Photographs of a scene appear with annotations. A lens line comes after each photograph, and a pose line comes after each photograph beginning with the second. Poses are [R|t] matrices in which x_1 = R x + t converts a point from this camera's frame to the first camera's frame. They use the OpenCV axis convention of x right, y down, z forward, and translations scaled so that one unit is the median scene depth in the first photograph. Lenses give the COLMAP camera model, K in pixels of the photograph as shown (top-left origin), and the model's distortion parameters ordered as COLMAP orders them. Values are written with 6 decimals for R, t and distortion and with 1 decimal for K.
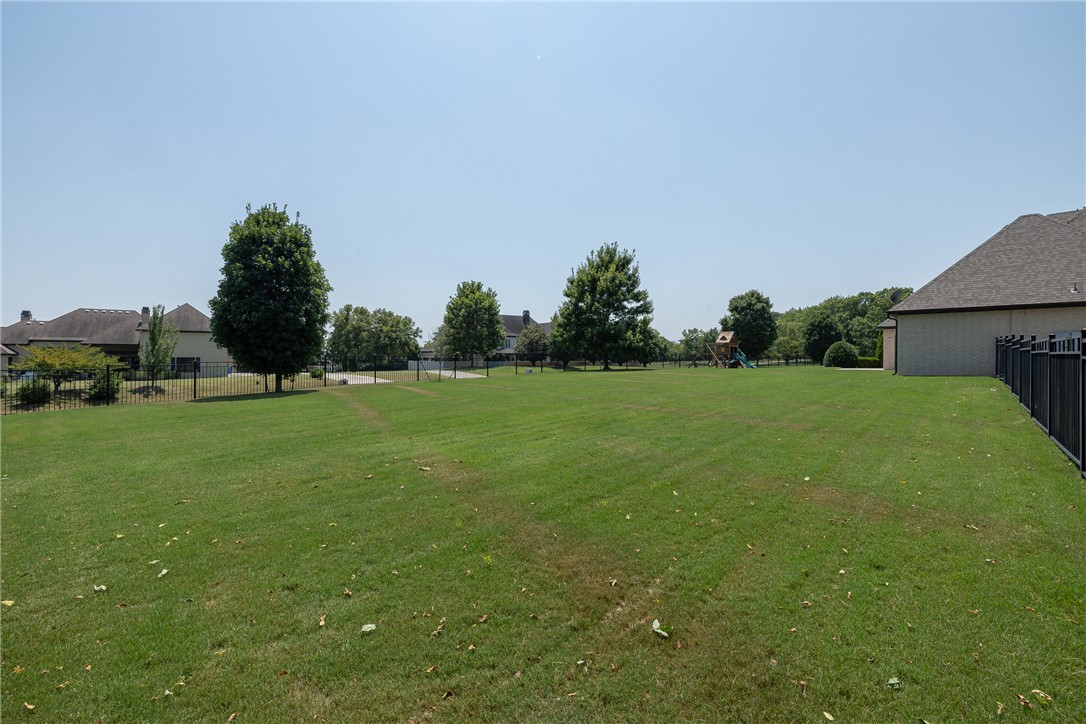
lens RADIAL K [[468.4, 0, 543.0], [0, 468.4, 362.0], [0, 0, 1]] dist [0.019178, 0.000000]
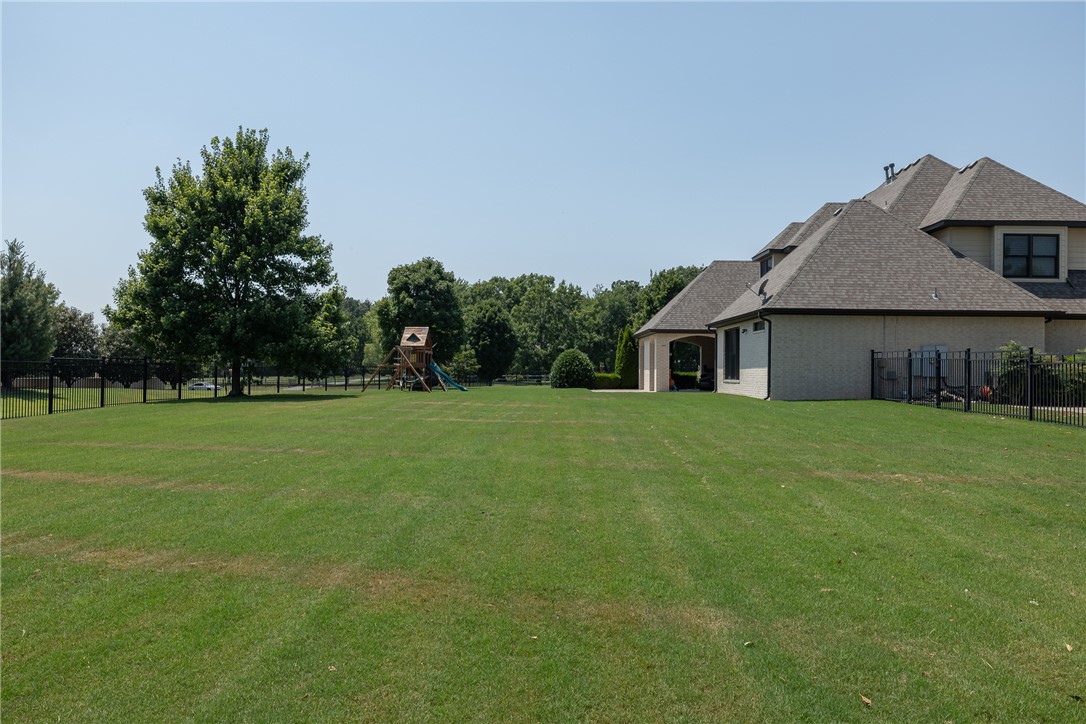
lens RADIAL K [[827.5, 0, 539.0], [0, 827.5, 365.2], [0, 0, 1]] dist [-0.003387, -0.000518]
pose [[0.746905, 0.011868, 0.664825, -0.181067], [-0.000761, 0.999855, -0.016994, -0.001679], [-0.664930, 0.012187, 0.746806, 0.180337]]
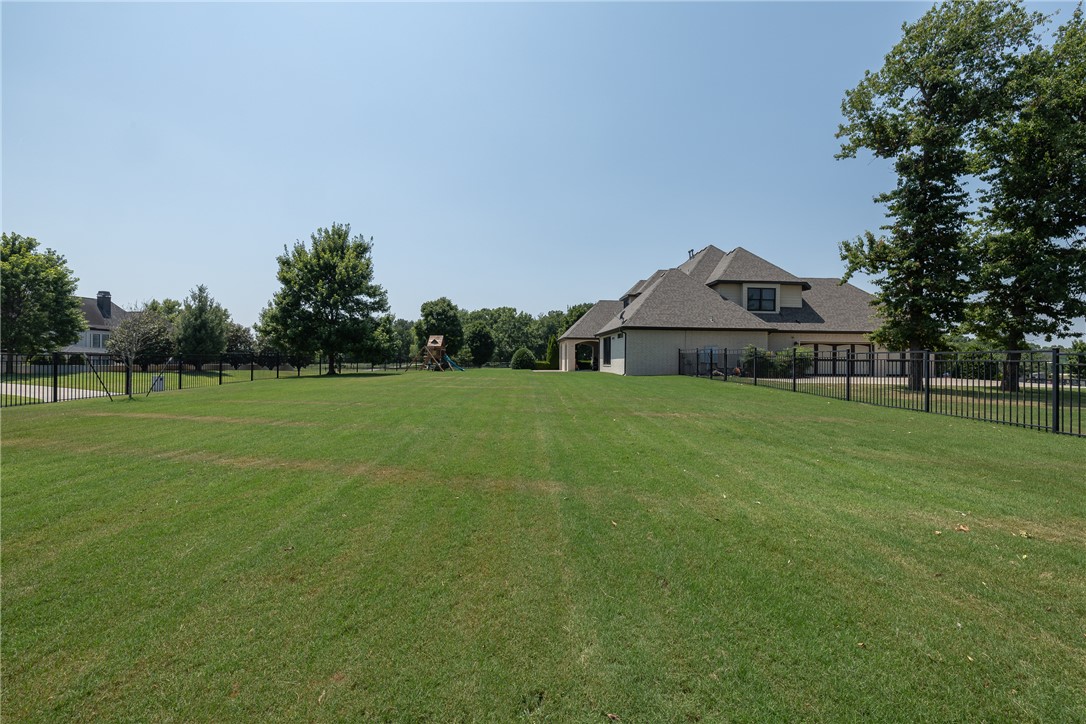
lens RADIAL K [[454.3, 0, 543.0], [0, 454.3, 362.0], [0, 0, 1]] dist [-0.000293, -0.000013]
pose [[0.696126, 0.003537, 0.717911, -0.176568], [0.000905, 0.999983, -0.005804, -0.001430], [-0.717919, 0.004690, 0.696111, 0.167337]]
